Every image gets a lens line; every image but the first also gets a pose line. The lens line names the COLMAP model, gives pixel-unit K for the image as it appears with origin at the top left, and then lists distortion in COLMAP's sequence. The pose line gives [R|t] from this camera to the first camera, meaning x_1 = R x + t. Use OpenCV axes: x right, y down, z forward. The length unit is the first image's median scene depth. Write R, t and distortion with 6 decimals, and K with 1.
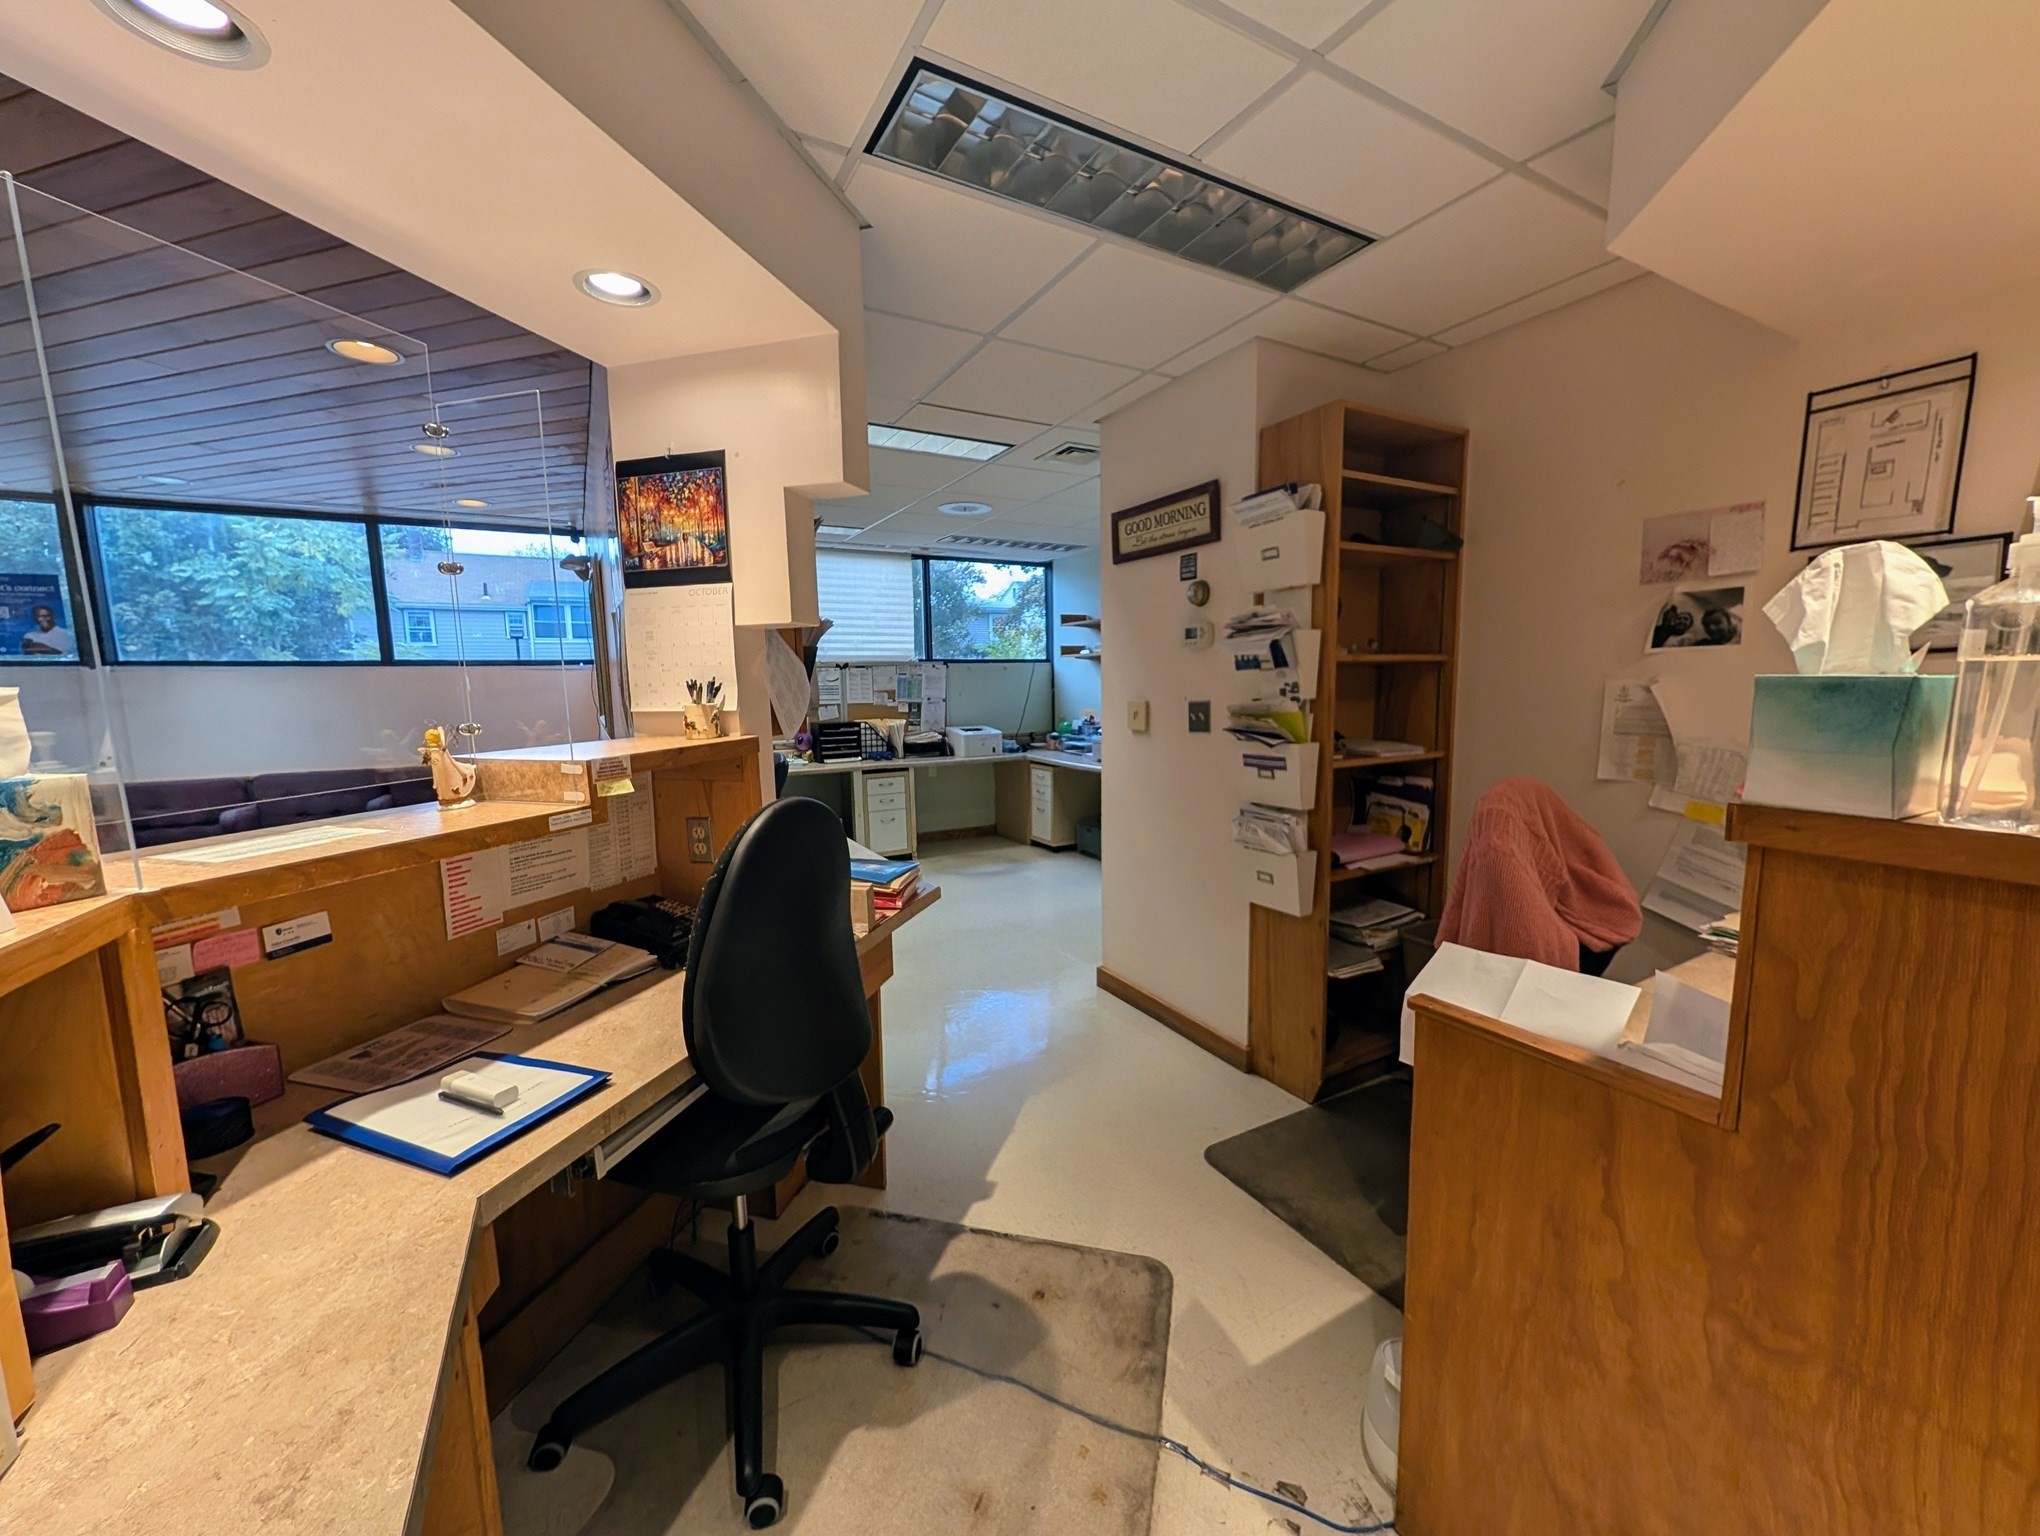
lens RADIAL K [[782.9, 0, 1020.0], [0, 782.9, 768.0], [0, 0, 1]] dist [0.000695, 0.000104]
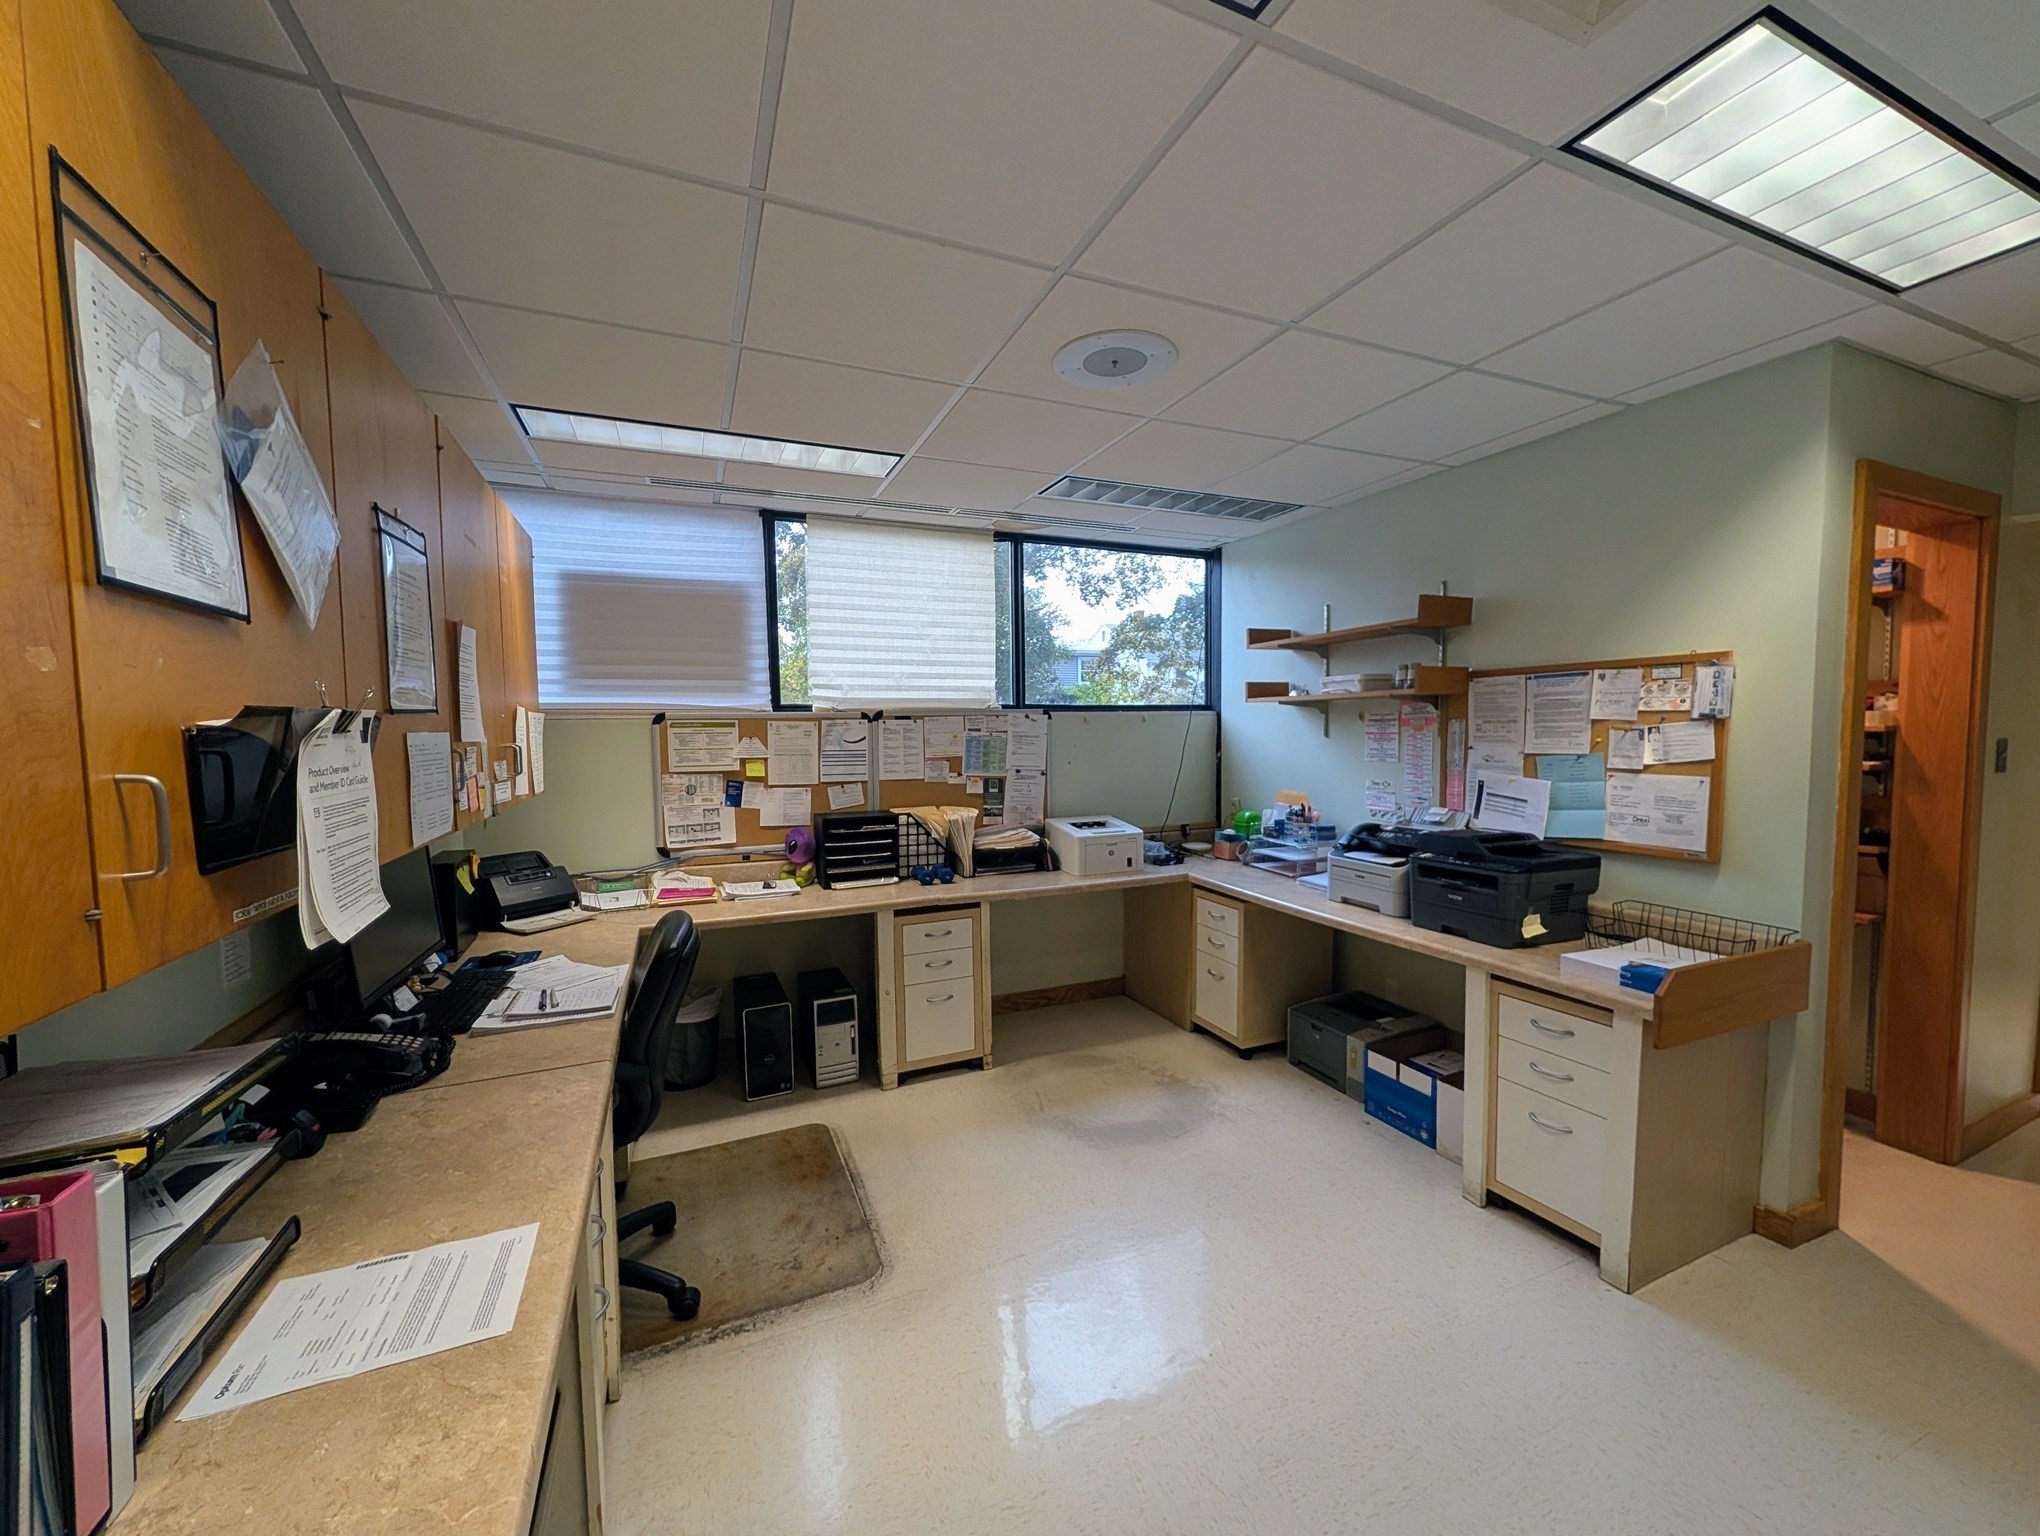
lens RADIAL K [[782.9, 0, 1020.0], [0, 782.9, 768.0], [0, 0, 1]] dist [0.000695, 0.000104]
pose [[0.994215, 0.011721, -0.106769, -0.052883], [-0.017716, 0.998308, -0.055377, -0.059414], [0.105939, 0.056948, 0.992741, 0.421255]]
